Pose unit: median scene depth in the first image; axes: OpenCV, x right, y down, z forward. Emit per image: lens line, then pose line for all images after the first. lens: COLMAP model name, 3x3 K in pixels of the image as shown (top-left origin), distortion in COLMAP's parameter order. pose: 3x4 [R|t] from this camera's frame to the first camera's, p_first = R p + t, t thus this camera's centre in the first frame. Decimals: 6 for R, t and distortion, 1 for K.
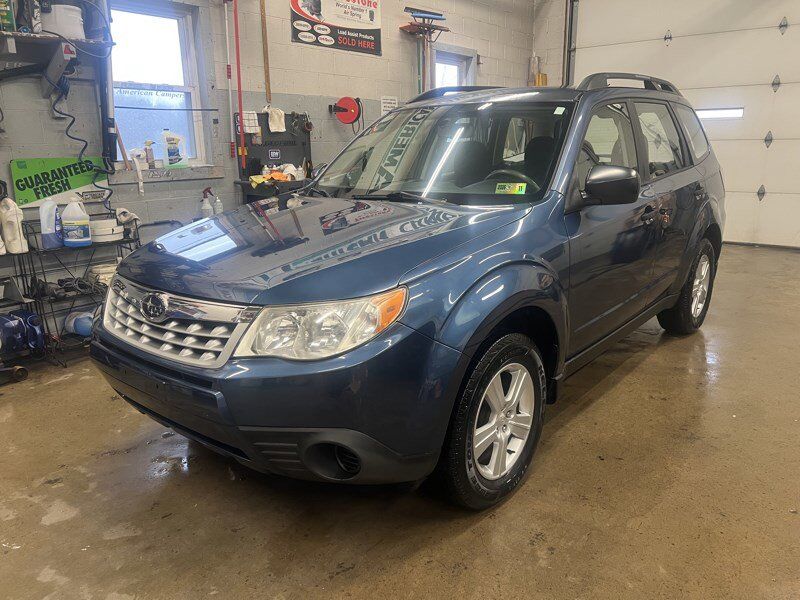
lens RADIAL K [[622.1, 0, 400.9], [0, 622.1, 303.2], [0, 0, 1]] dist [-0.022166, -0.011761]
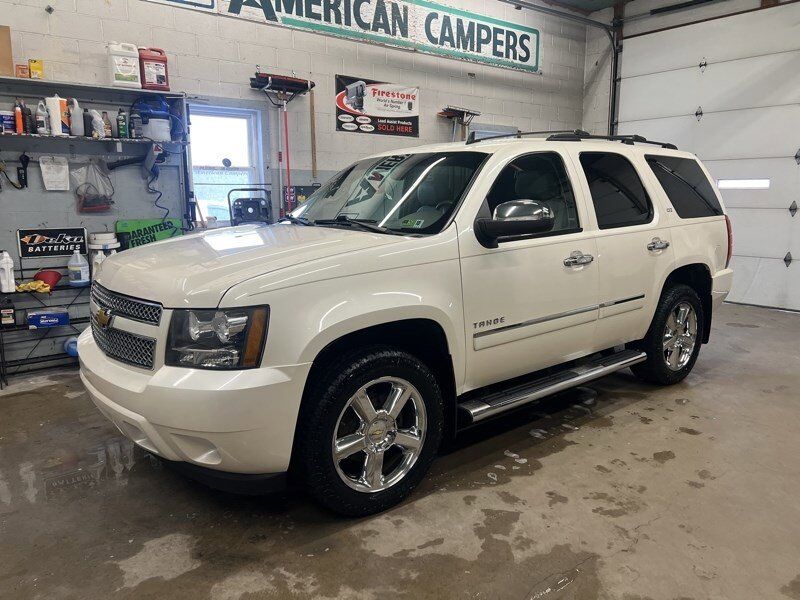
lens RADIAL K [[622.1, 0, 400.9], [0, 622.1, 301.6], [0, 0, 1]] dist [-0.022166, -0.011761]
pose [[0.972949, 0.053220, -0.224805, 0.256123], [-0.069909, 0.995305, -0.066938, 0.007926], [0.220187, 0.080843, 0.972102, -0.191832]]
